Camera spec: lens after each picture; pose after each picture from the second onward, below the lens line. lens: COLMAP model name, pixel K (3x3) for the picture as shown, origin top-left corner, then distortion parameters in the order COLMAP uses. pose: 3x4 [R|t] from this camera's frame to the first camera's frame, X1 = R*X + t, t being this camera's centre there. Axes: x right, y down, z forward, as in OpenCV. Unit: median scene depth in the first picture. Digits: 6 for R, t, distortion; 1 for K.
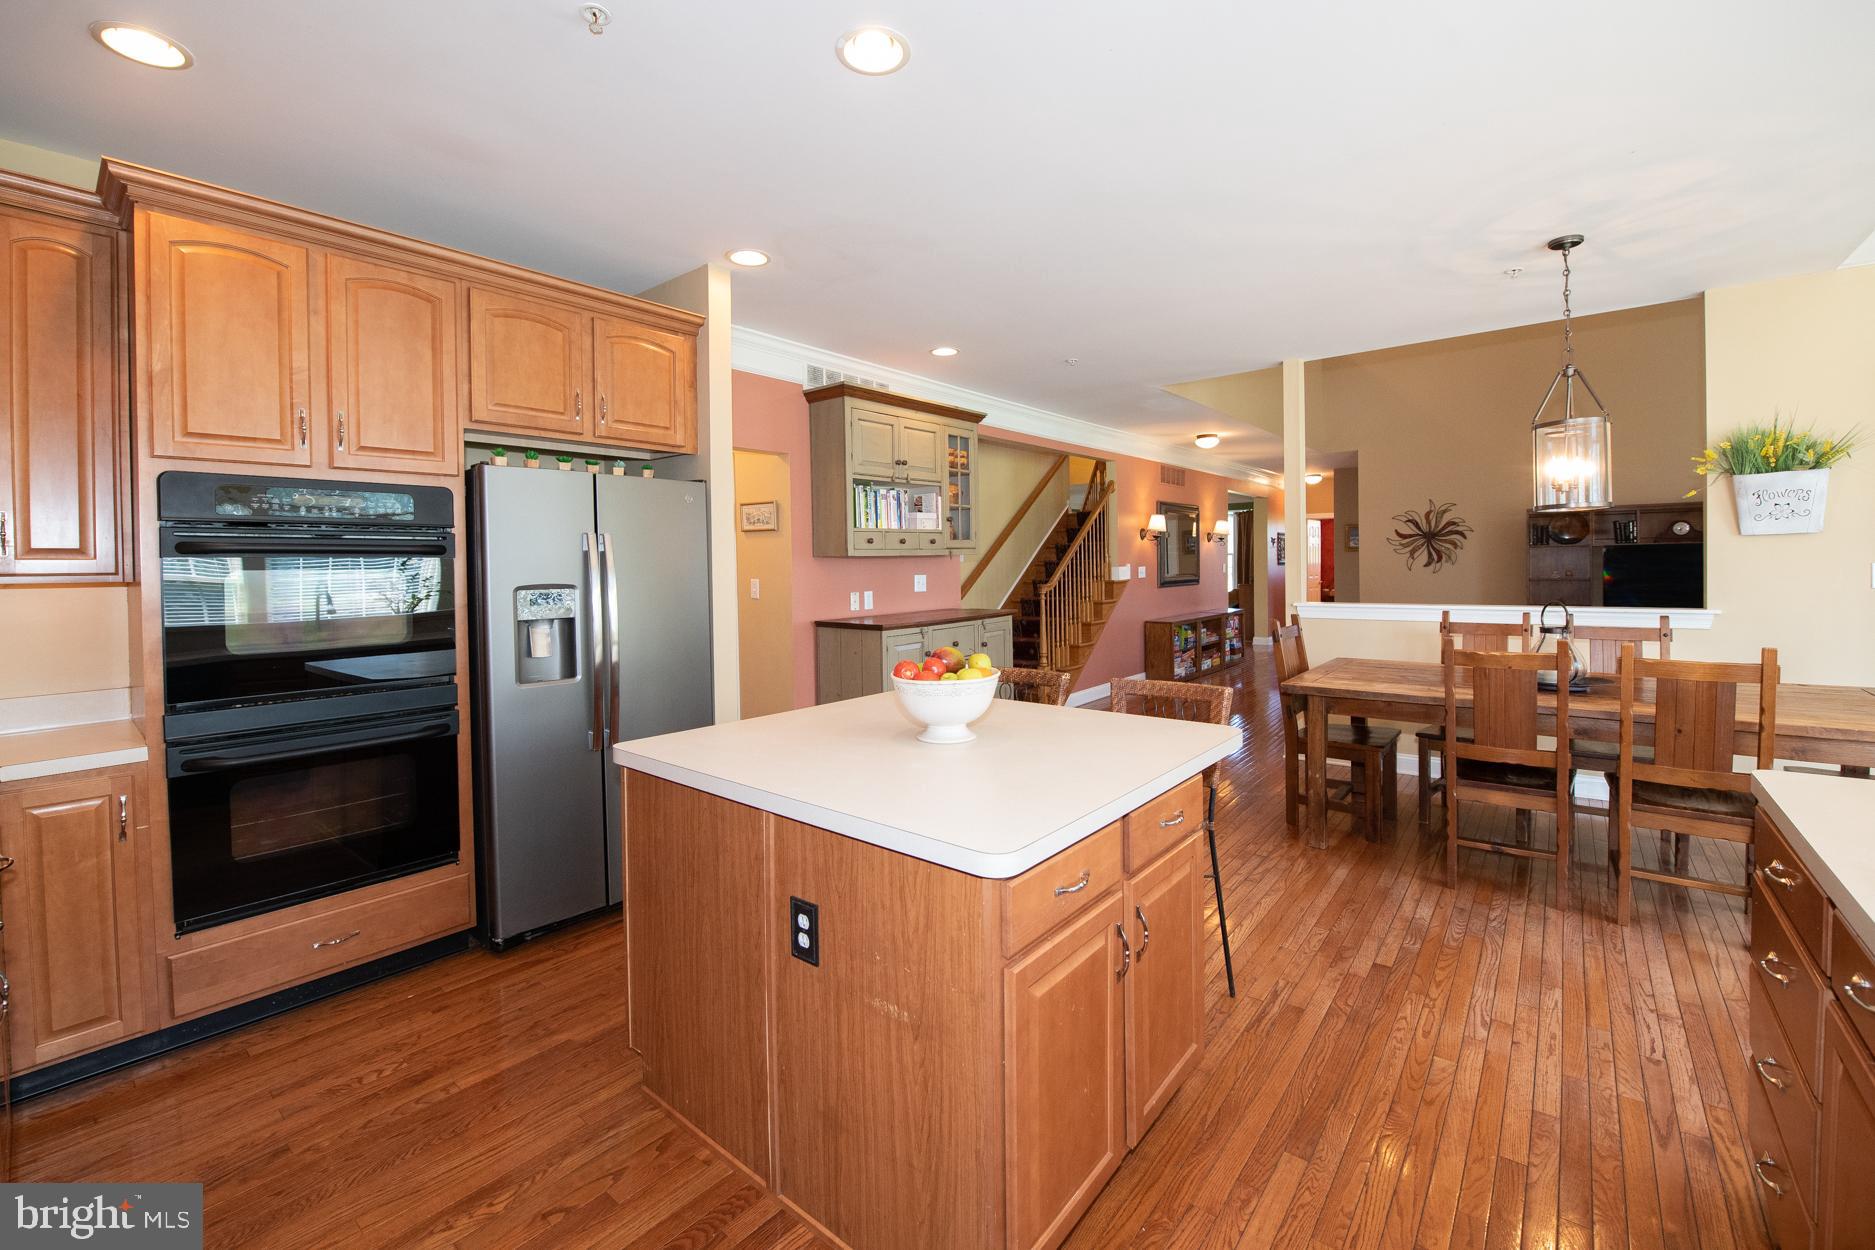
lens RADIAL K [[749.8, 0, 922.7], [0, 749.8, 575.6], [0, 0, 1]] dist [-0.020766, -0.002114]
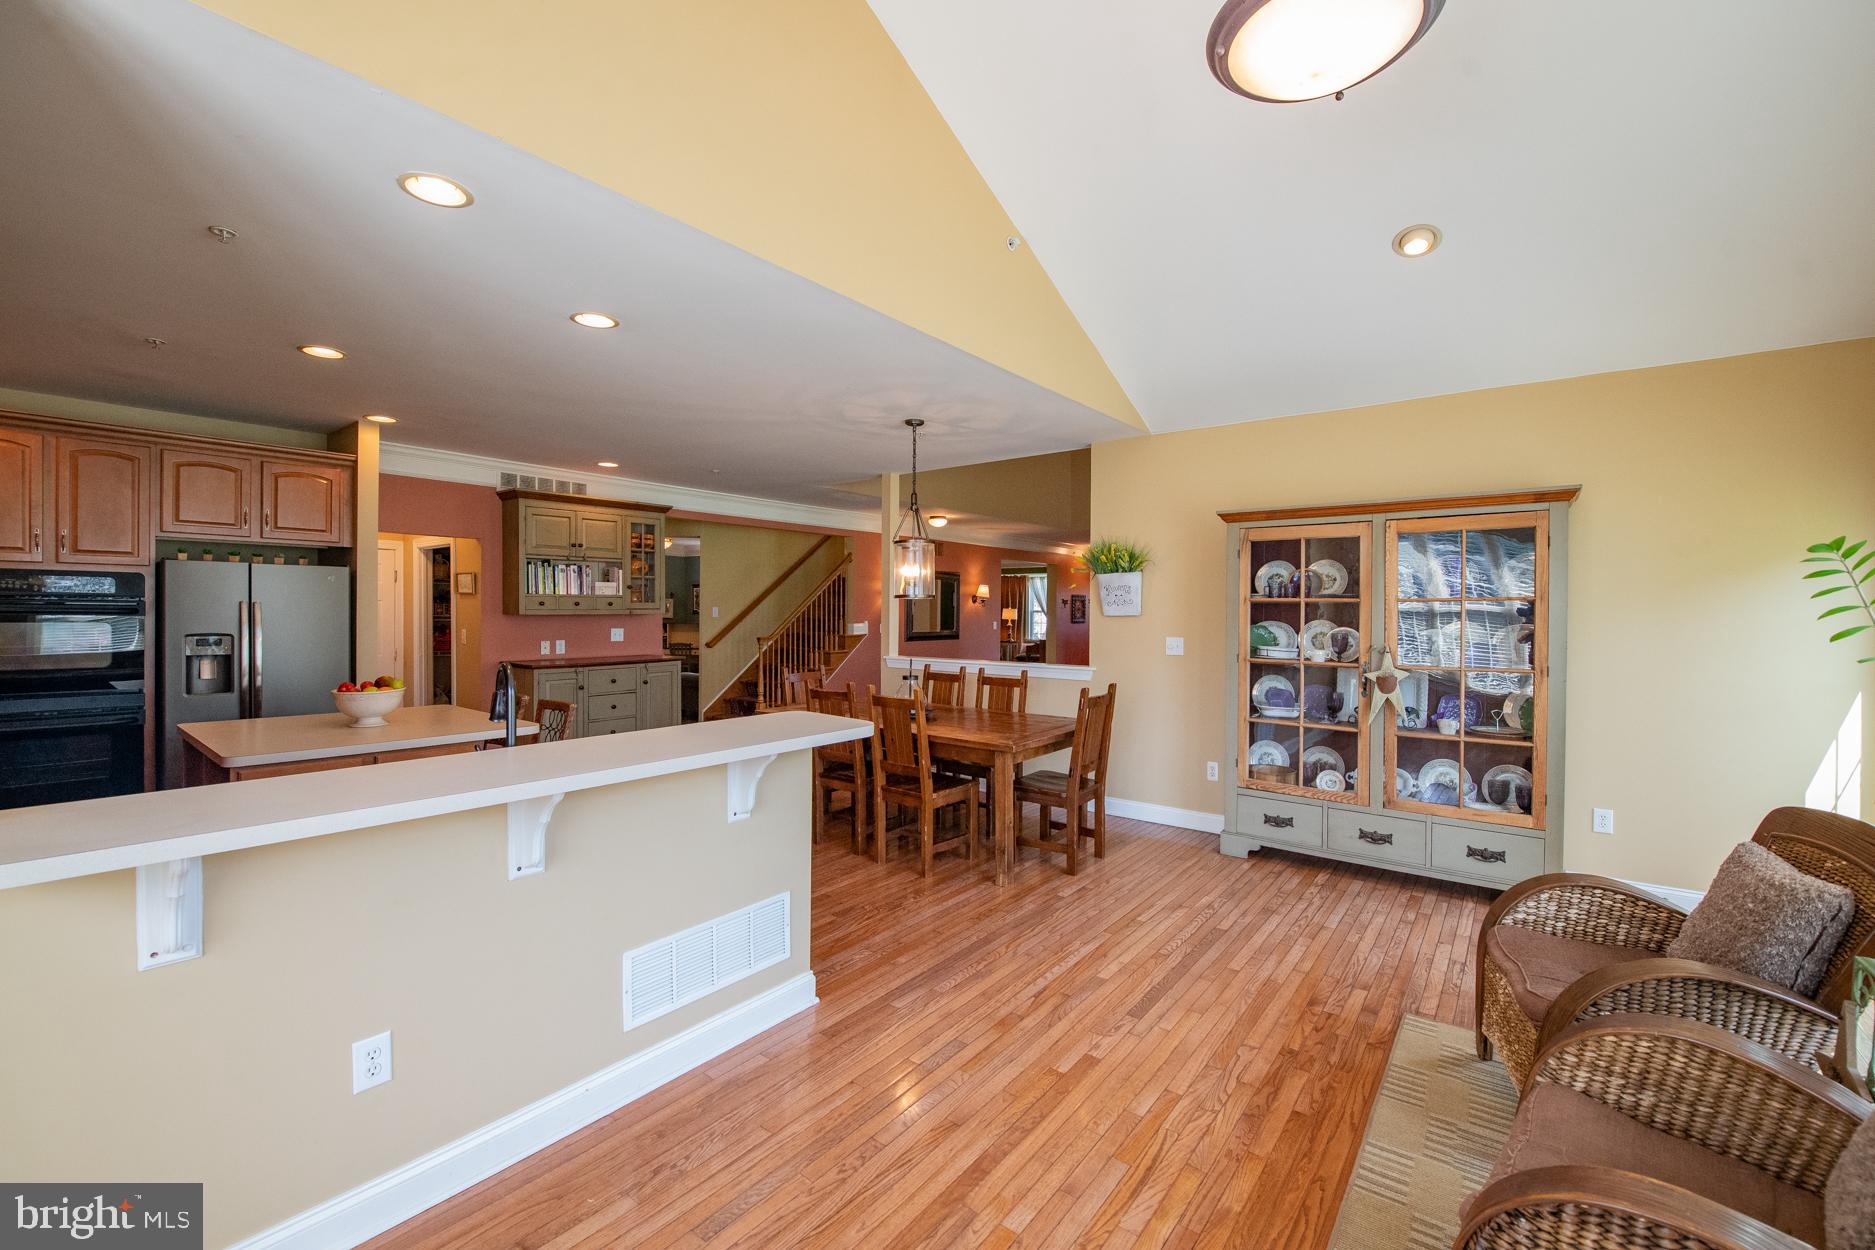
lens RADIAL K [[749.8, 0, 936.0], [0, 749.8, 619.1], [0, 0, 1]] dist [-0.020766, -0.002114]
pose [[0.999110, 0.021822, 0.036086, 0.746231], [-0.021667, 0.999754, -0.004699, -0.034158], [-0.036179, 0.003913, 0.999338, -0.471929]]
